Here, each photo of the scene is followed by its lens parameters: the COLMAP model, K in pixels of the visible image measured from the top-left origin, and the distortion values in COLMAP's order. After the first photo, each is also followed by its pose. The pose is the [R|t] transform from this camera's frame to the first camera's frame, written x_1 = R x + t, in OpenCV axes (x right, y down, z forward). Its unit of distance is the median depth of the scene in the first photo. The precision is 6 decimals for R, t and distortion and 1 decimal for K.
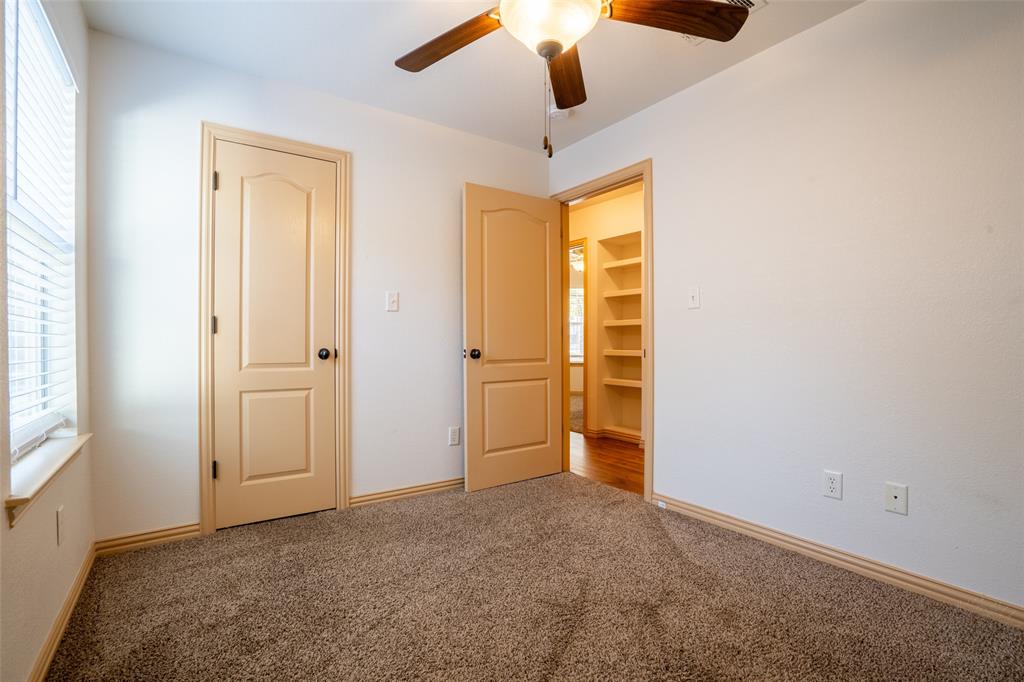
lens RADIAL K [[472.6, 0, 512.8], [0, 472.6, 342.7], [0, 0, 1]] dist [-0.061461, 0.021900]
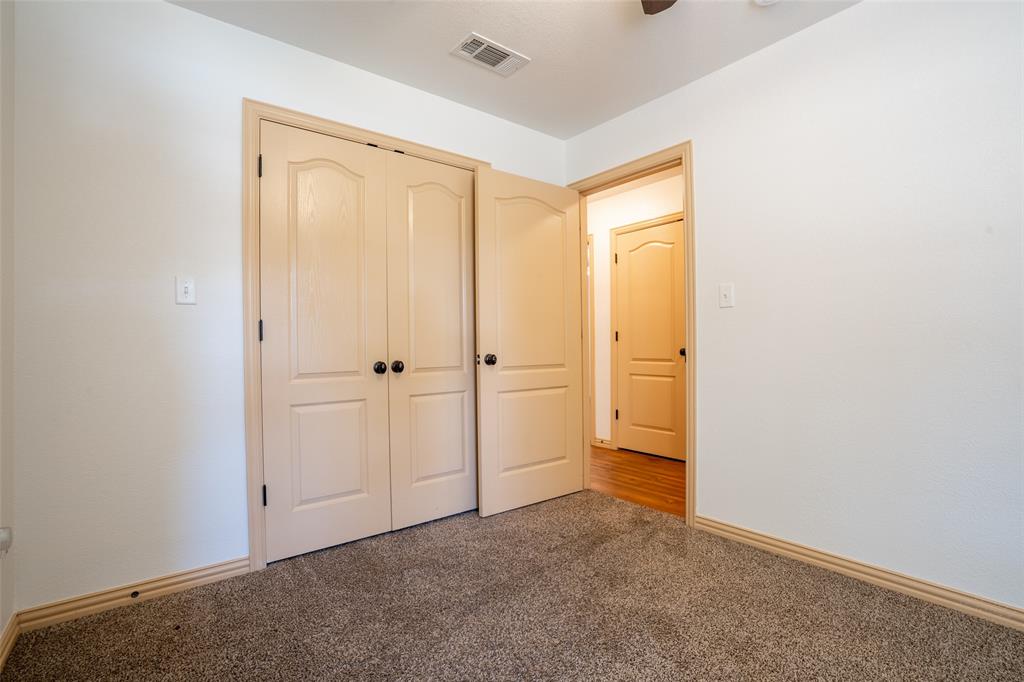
lens RADIAL K [[470.2, 0, 512.1], [0, 470.2, 327.7], [0, 0, 1]] dist [-0.052640, 0.011785]
pose [[0.998212, -0.003868, 0.059654, -0.095725], [0.006198, 0.999223, -0.038929, -0.001570], [-0.059457, 0.039229, 0.997460, 0.134246]]
